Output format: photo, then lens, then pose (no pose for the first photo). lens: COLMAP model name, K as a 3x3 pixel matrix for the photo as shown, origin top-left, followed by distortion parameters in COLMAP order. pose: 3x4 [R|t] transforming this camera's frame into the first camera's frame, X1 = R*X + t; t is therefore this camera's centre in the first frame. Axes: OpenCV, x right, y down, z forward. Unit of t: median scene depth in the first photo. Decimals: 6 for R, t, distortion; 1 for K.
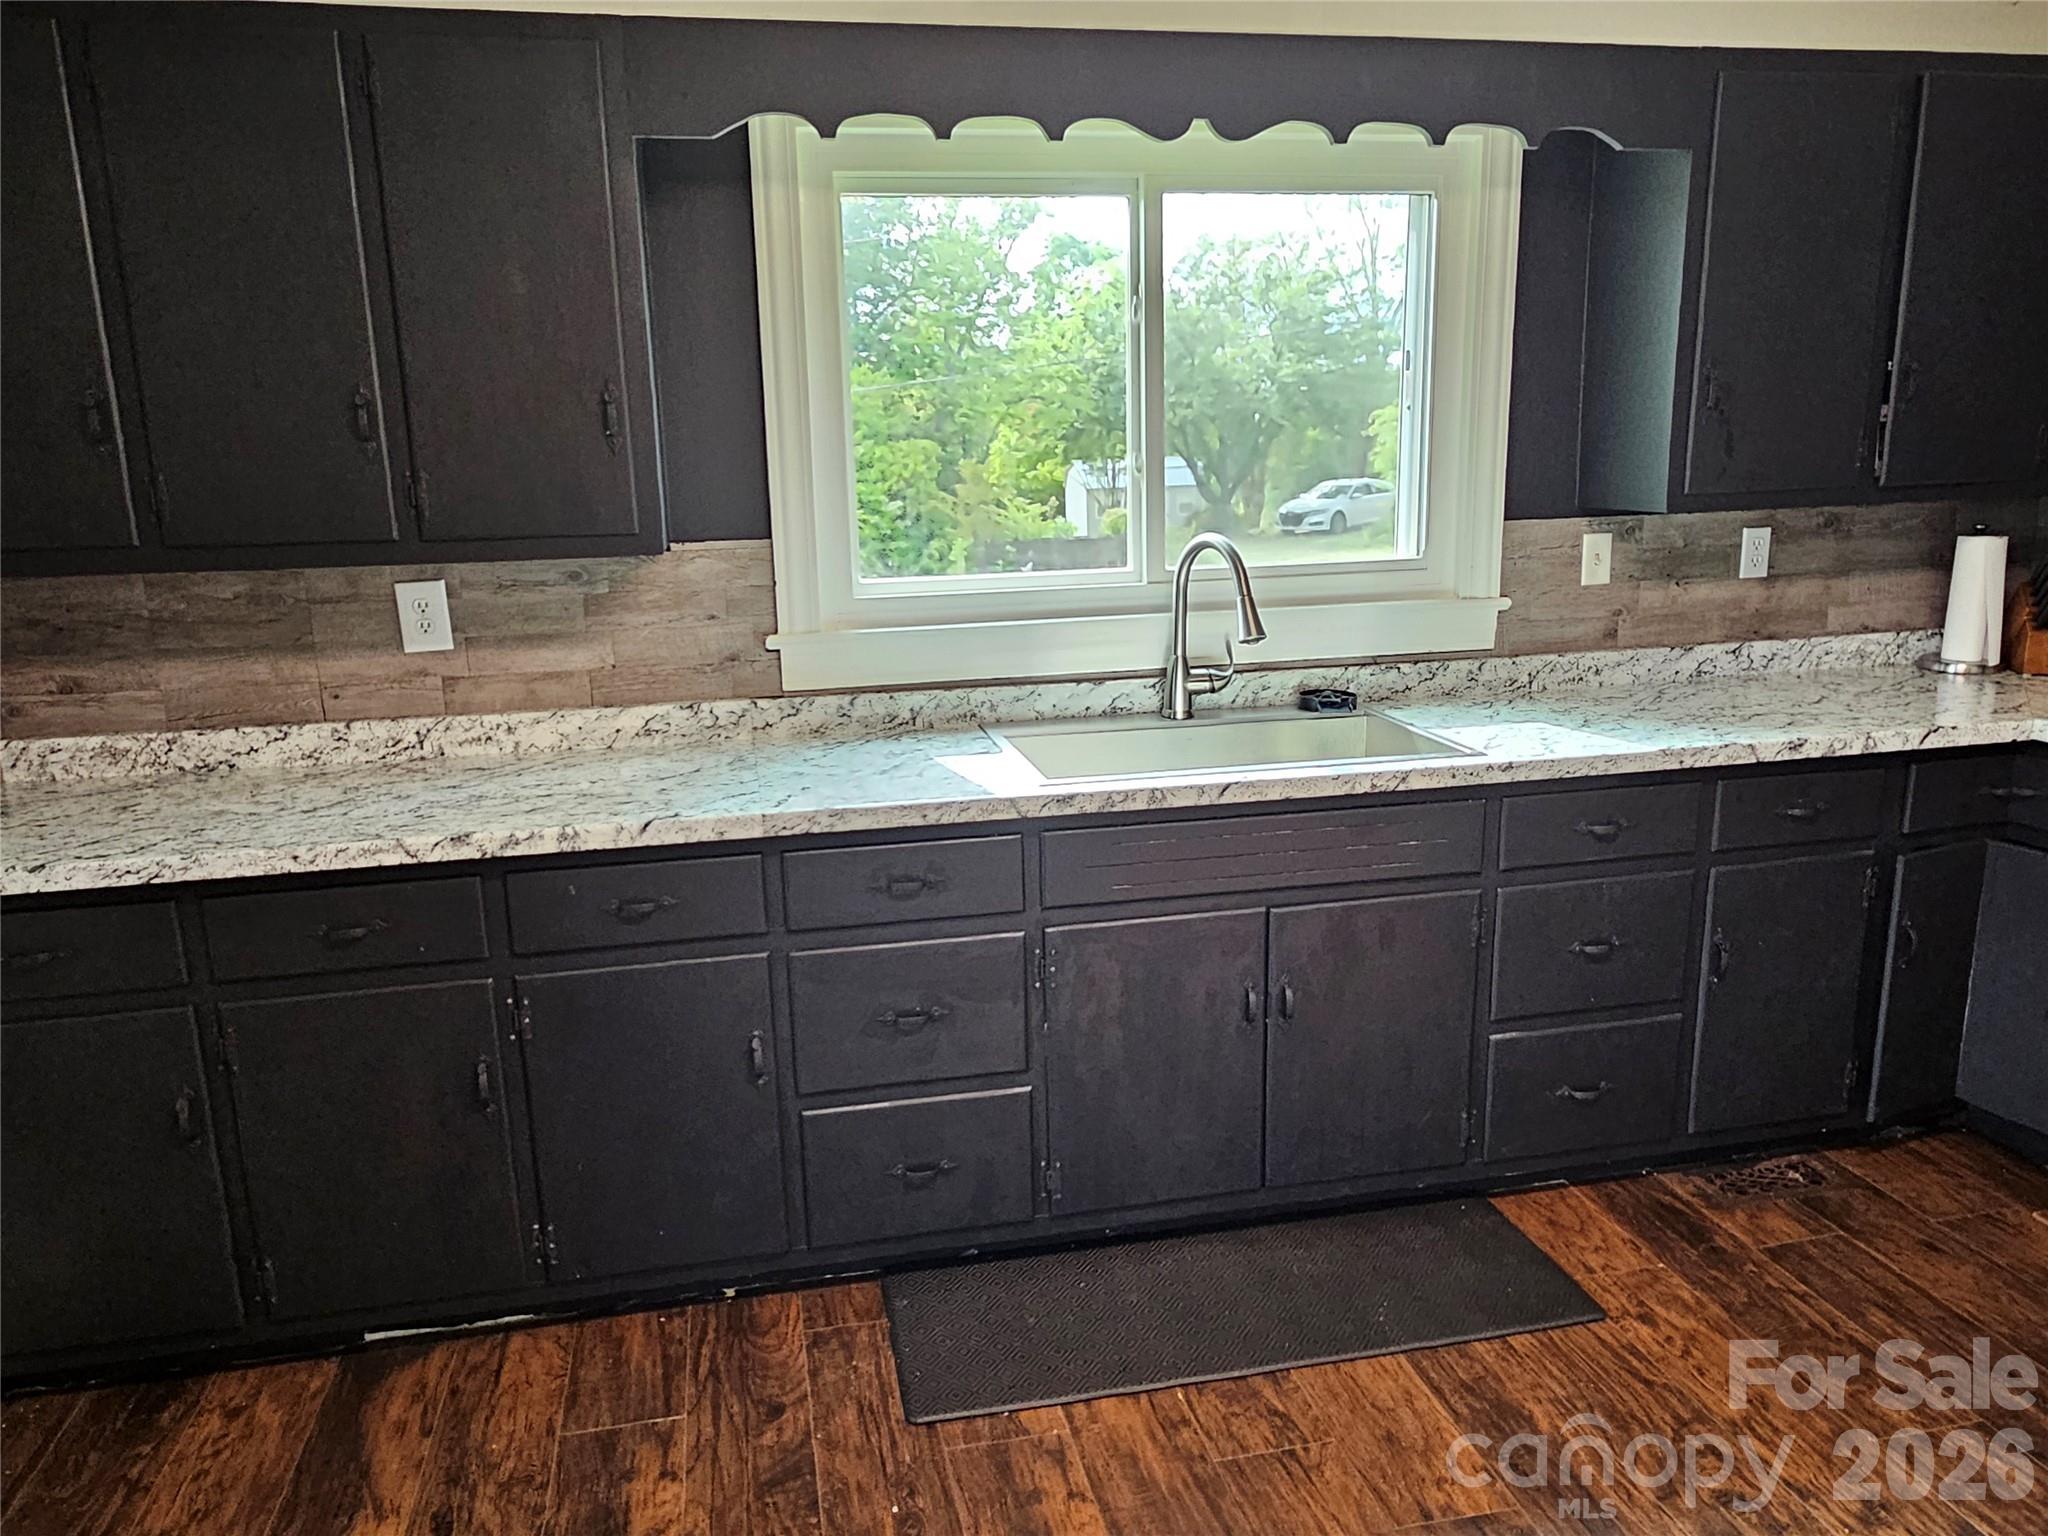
lens RADIAL K [[1388.2, 0, 1003.9], [0, 1388.2, 769.4], [0, 0, 1]] dist [-0.005451, 0.005951]
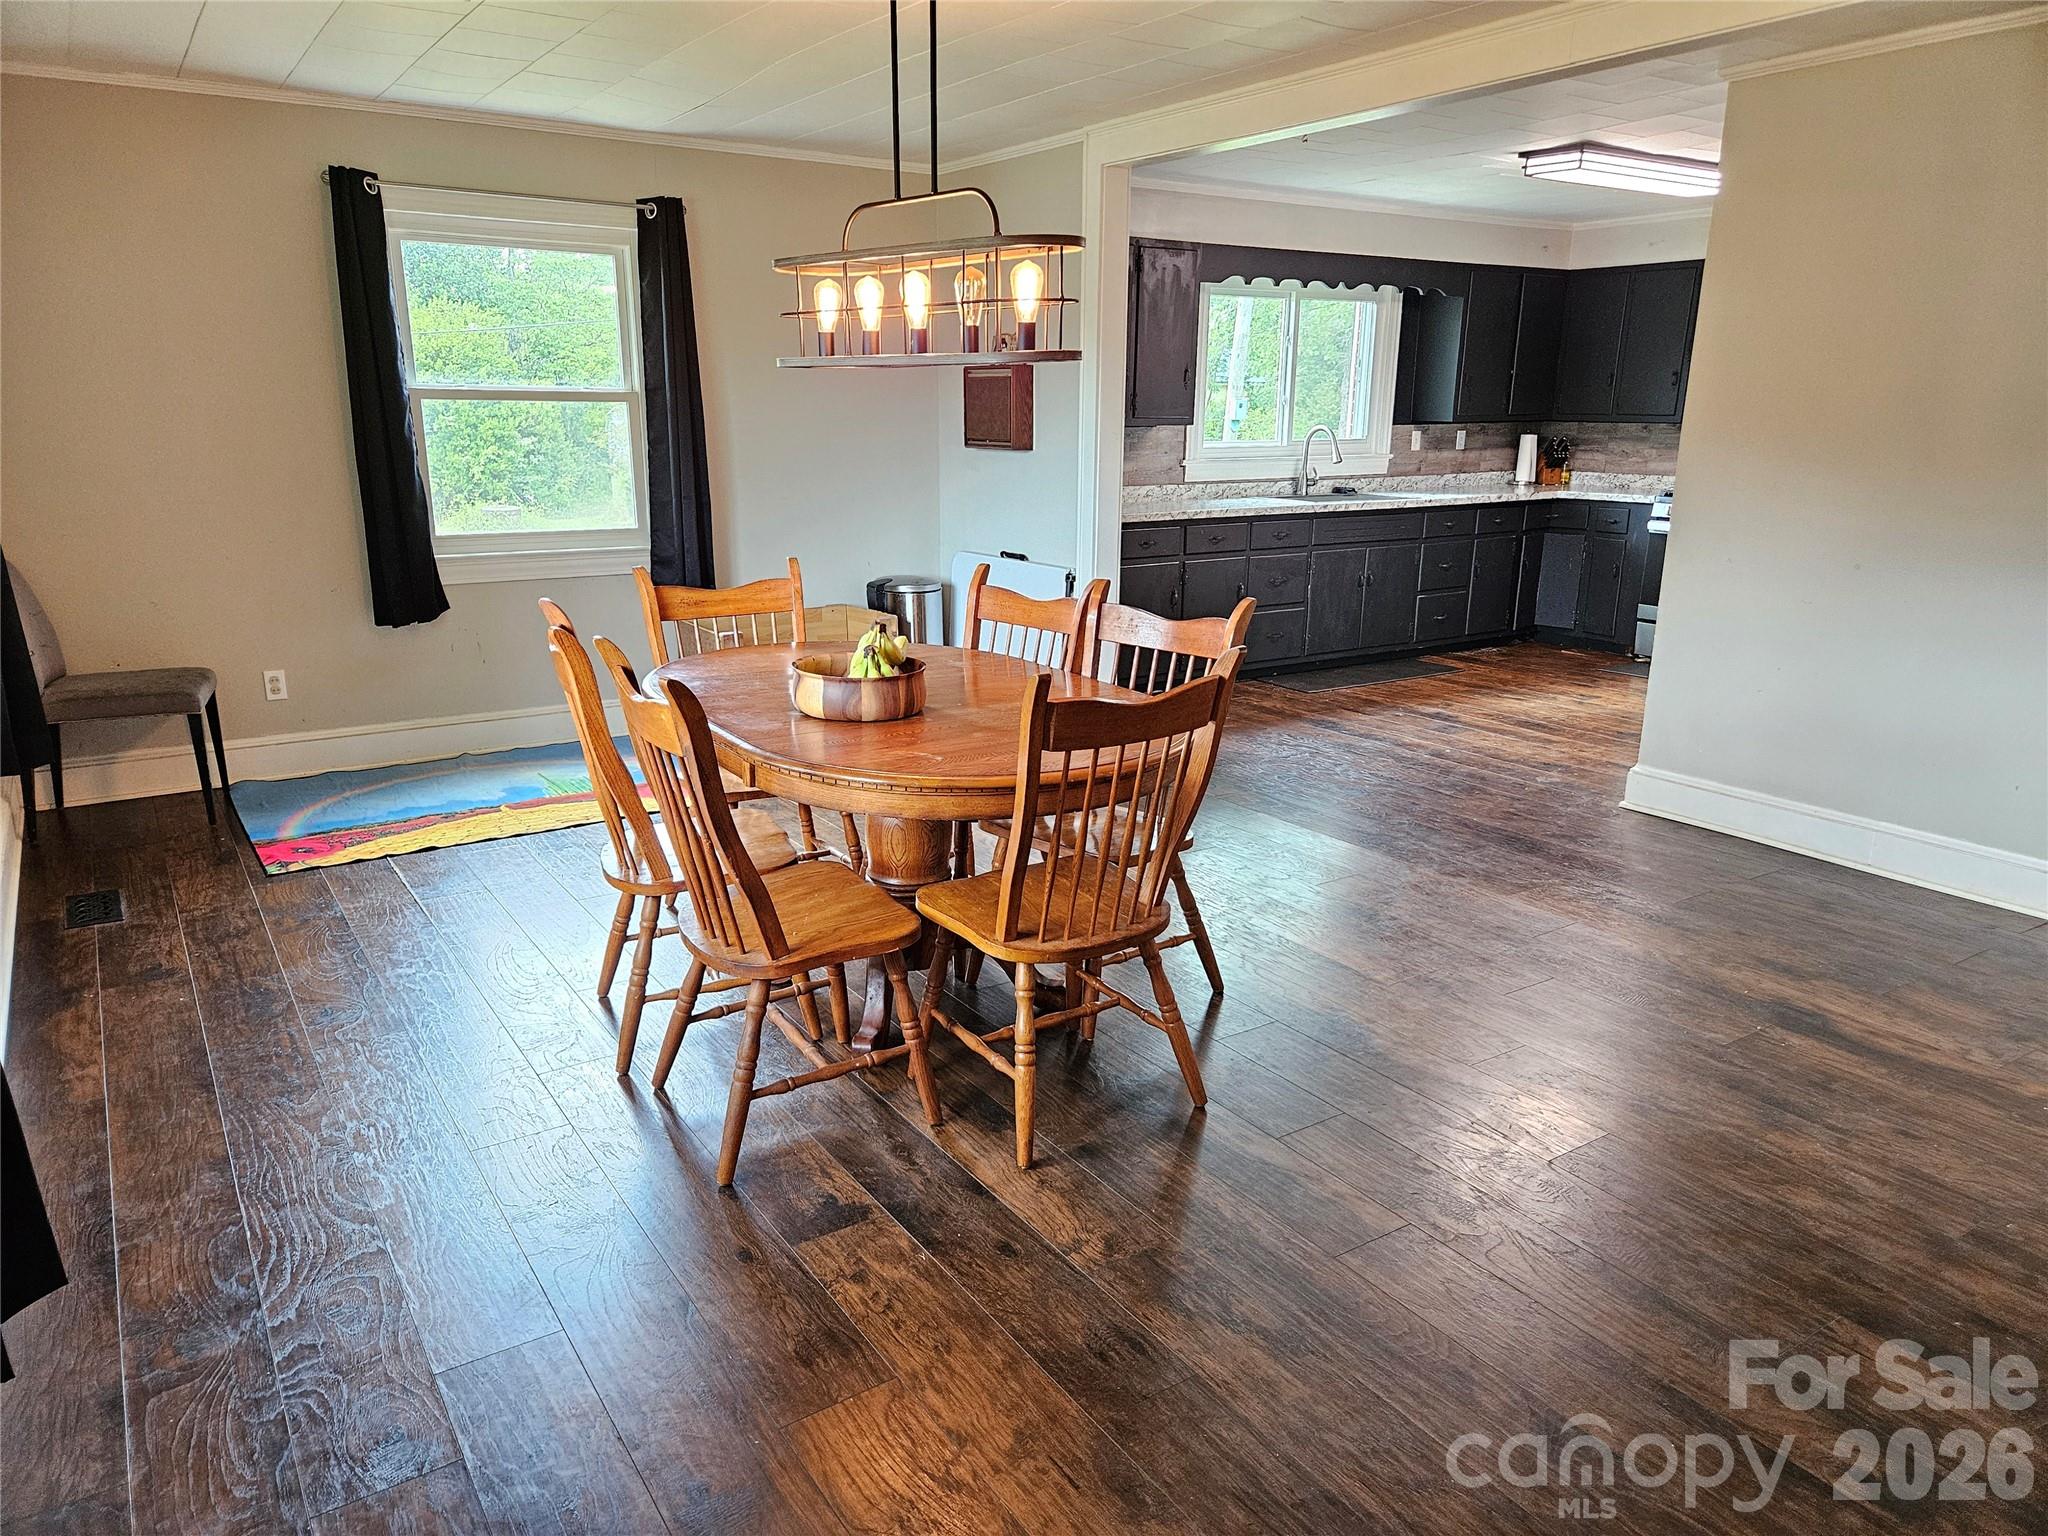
lens RADIAL K [[1357.9, 0, 1015.4], [0, 1357.9, 784.0], [0, 0, 1]] dist [0.050707, -0.025694]
pose [[0.926414, -0.070244, 0.369896, -1.552303], [0.053259, 0.997012, 0.055945, 0.379298], [-0.372721, -0.032128, 0.927387, -1.402844]]
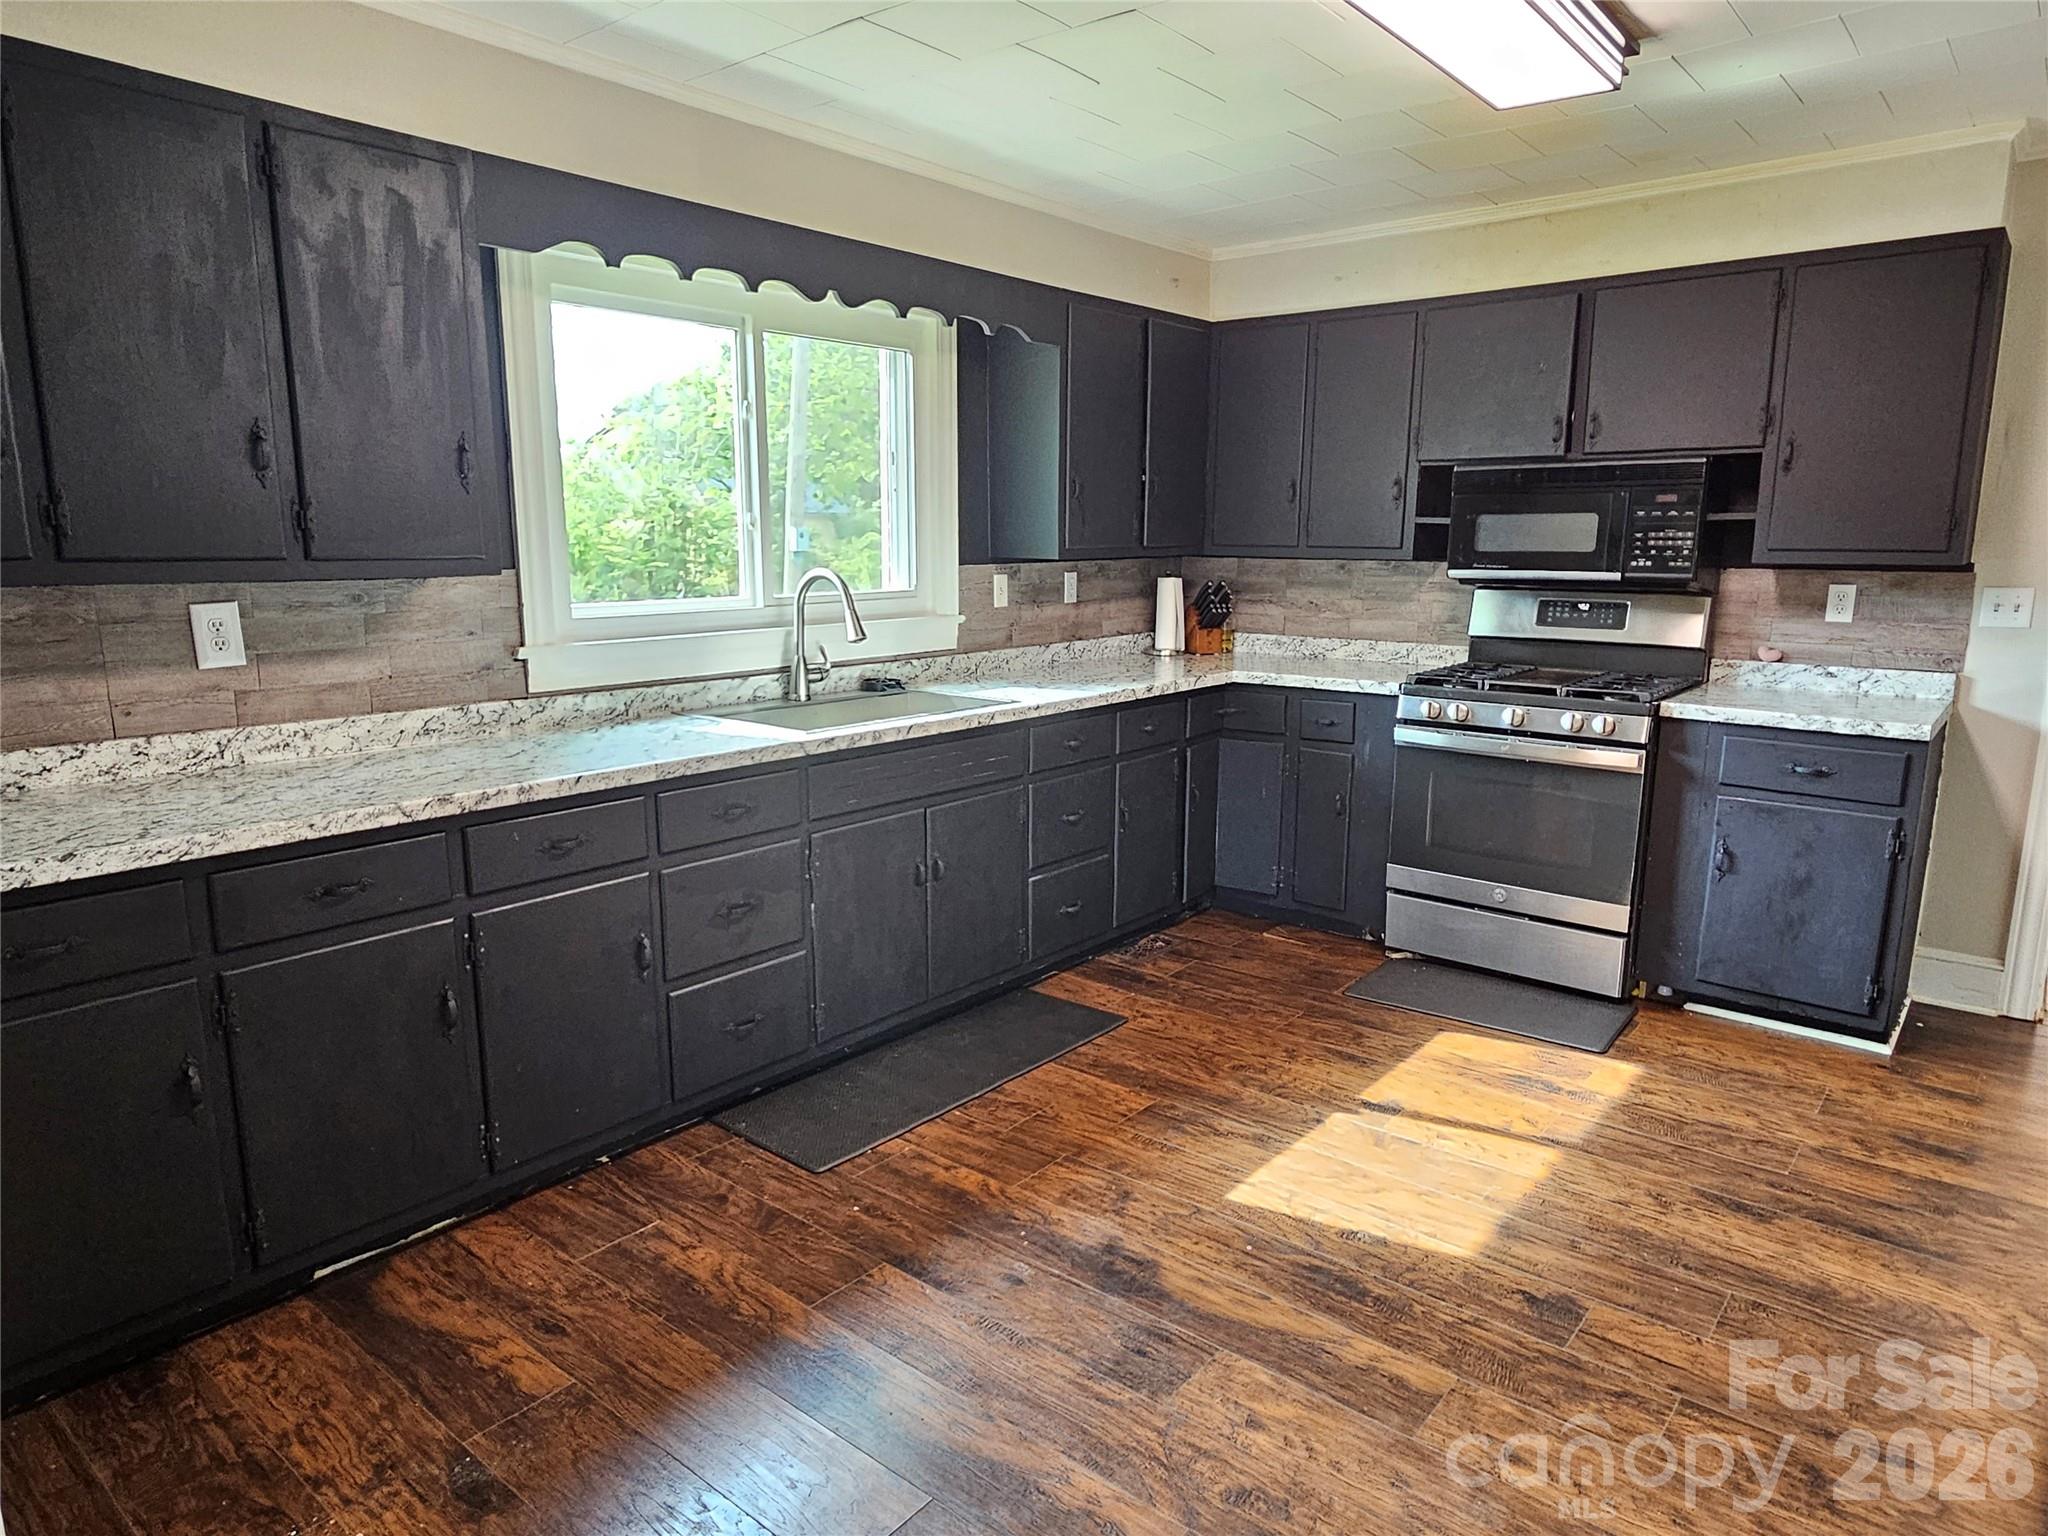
lens RADIAL K [[1265.2, 0, 1010.6], [0, 1265.2, 775.0], [0, 0, 1]] dist [0.006396, -0.001043]
pose [[0.782546, -0.090253, 0.616017, -0.551425], [0.116661, 0.993168, -0.002688, 0.072501], [-0.611566, 0.073968, 0.787728, -0.148560]]
